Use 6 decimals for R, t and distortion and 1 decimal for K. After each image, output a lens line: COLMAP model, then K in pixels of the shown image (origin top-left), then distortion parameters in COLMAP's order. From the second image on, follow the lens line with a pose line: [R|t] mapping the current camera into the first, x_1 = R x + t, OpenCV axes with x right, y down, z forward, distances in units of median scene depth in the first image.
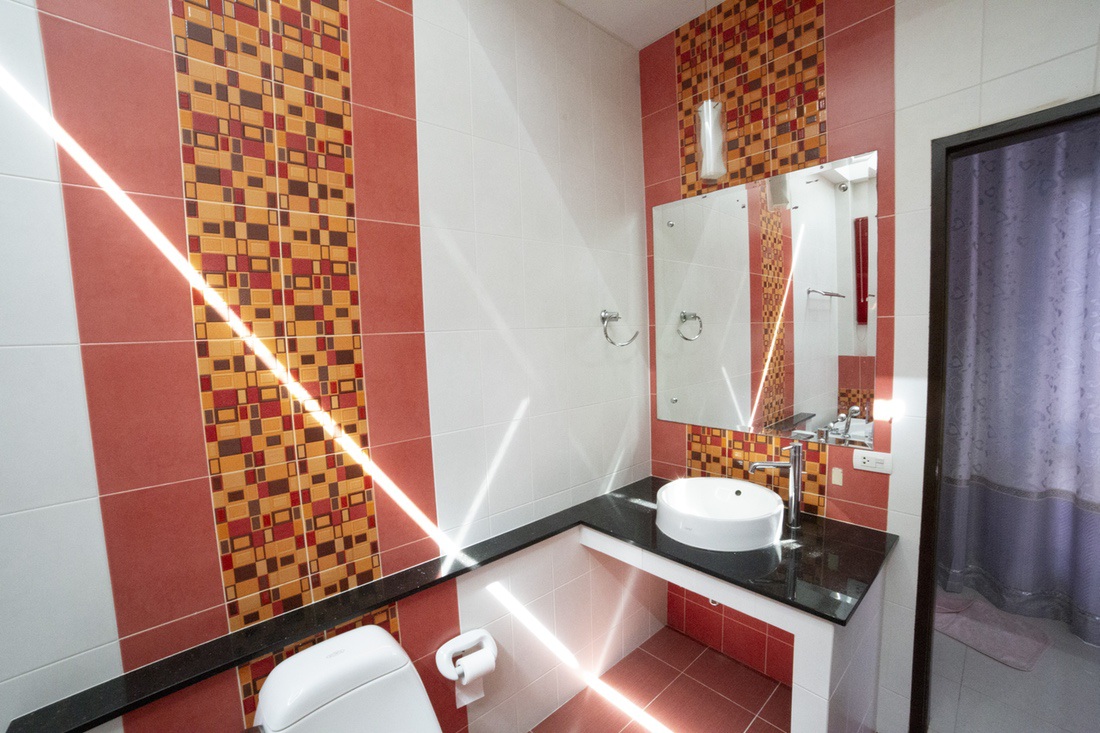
lens RADIAL K [[451.0, 0, 550.7], [0, 451.0, 369.8], [0, 0, 1]] dist [-0.107958, 0.037204]
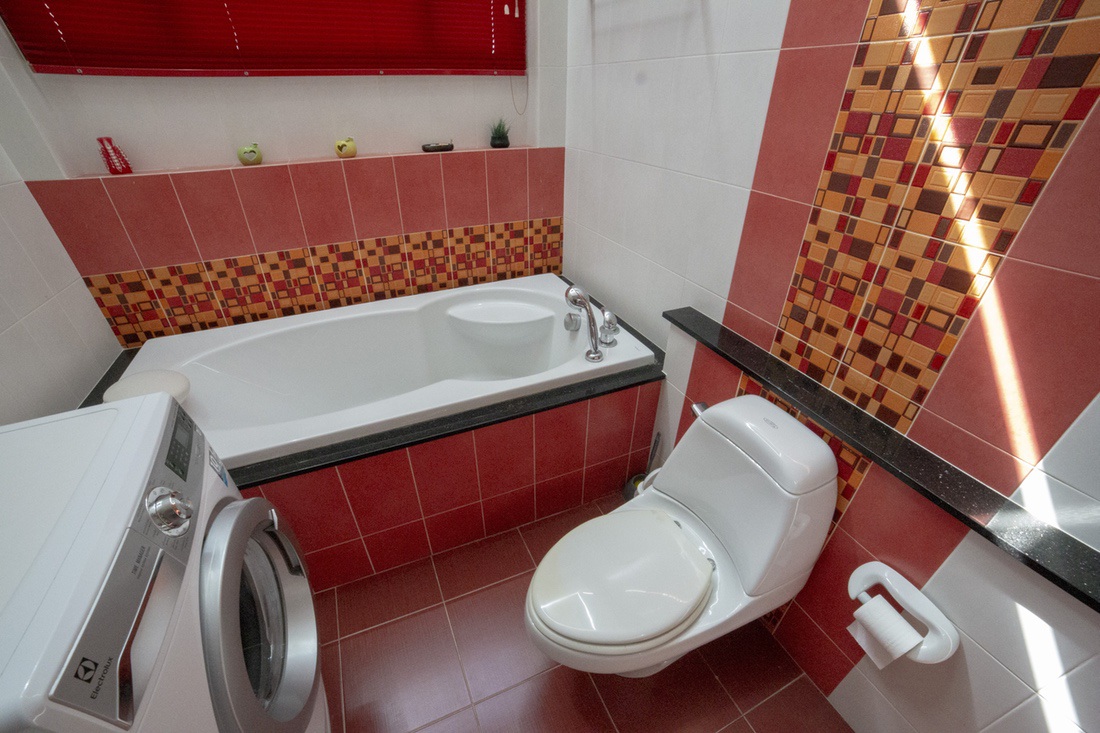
lens RADIAL K [[452.6, 0, 550.0], [0, 452.6, 366.5], [0, 0, 1]] dist [-0.083006, 0.029161]
pose [[-0.303028, 0.531175, -0.791218, 0.337239], [-0.075609, 0.814238, 0.575587, 0.011943], [0.949977, 0.234243, -0.206575, 0.615184]]
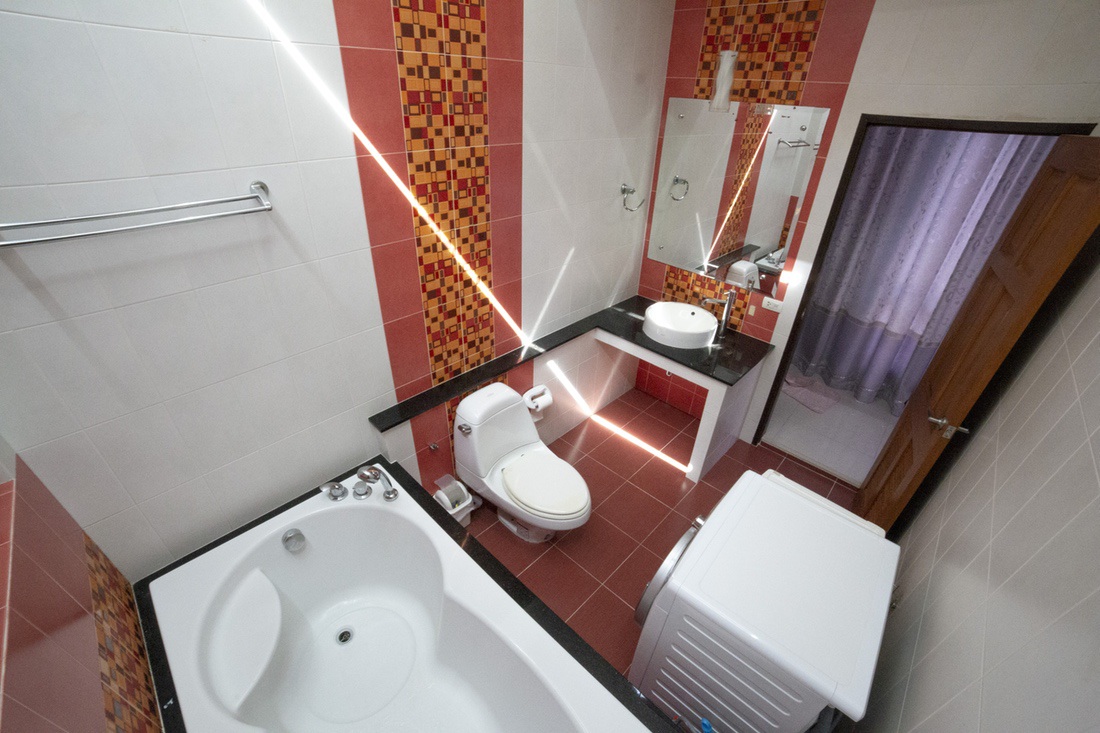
lens RADIAL K [[451.0, 0, 550.7], [0, 451.0, 369.8], [0, 0, 1]] dist [-0.107958, 0.037204]
pose [[0.994340, 0.016473, 0.104959, -0.391929], [-0.063239, 0.885611, 0.460103, -0.382826], [-0.085373, -0.464136, 0.881640, -0.744097]]
